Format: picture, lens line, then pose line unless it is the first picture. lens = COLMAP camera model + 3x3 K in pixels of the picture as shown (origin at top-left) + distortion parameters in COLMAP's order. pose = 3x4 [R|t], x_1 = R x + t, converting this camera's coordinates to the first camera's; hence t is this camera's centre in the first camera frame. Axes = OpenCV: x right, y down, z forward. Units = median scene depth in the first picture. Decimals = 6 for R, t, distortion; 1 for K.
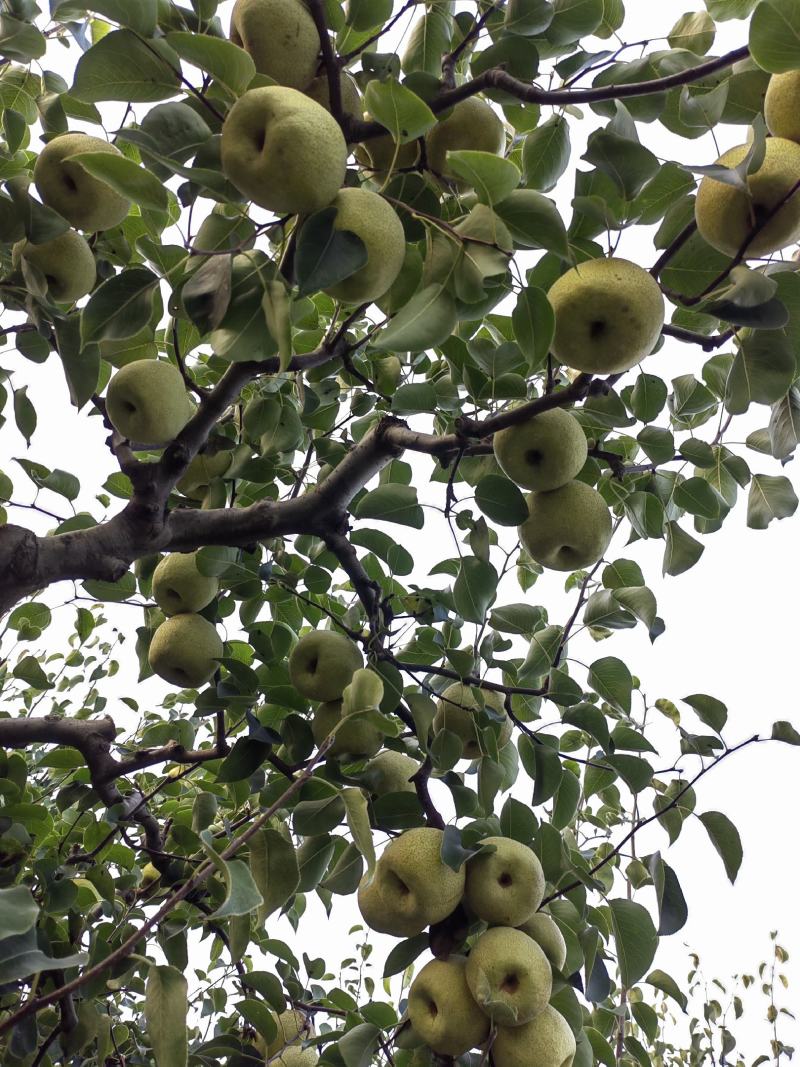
lens RADIAL K [[851.9, 0, 400.0], [0, 851.9, 533.5], [0, 0, 1]] dist [0.046495, -0.015896]
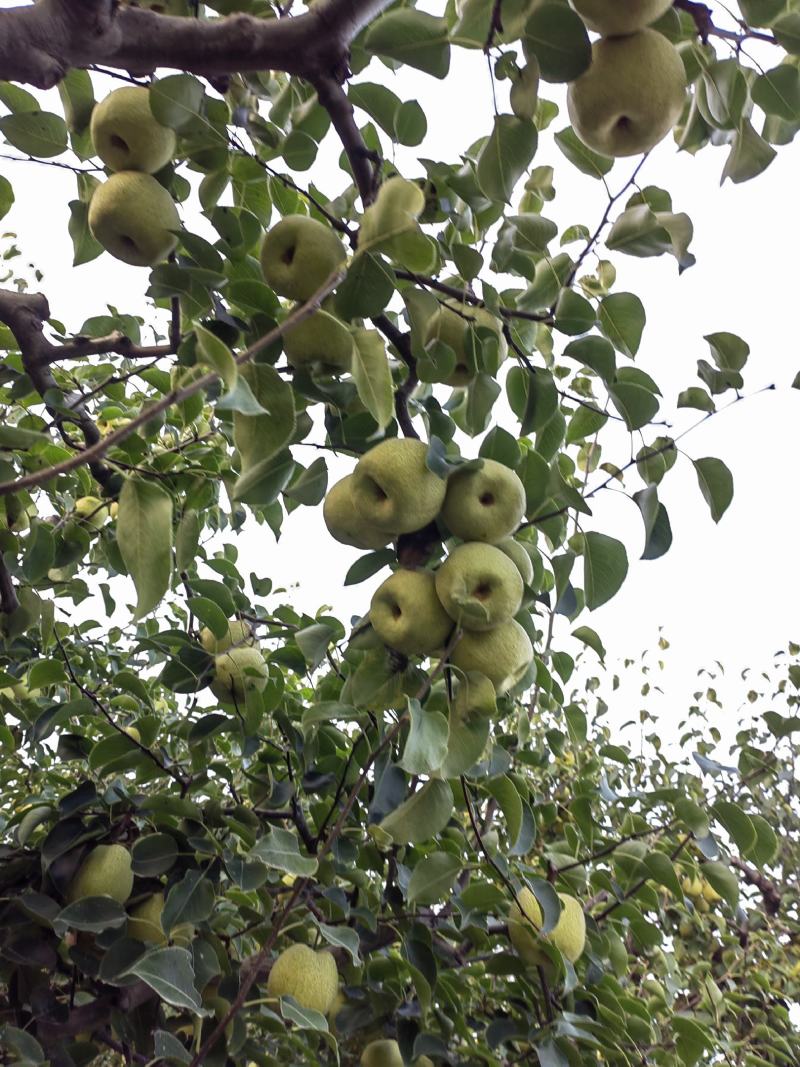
lens RADIAL K [[869.0, 0, 400.0], [0, 869.0, 533.5], [0, 0, 1]] dist [0.059030, -0.009655]
pose [[0.990863, 0.097108, 0.093594, -0.047370], [-0.122902, 0.935915, 0.330090, 0.113488], [-0.055542, -0.338576, 0.939298, 0.081753]]
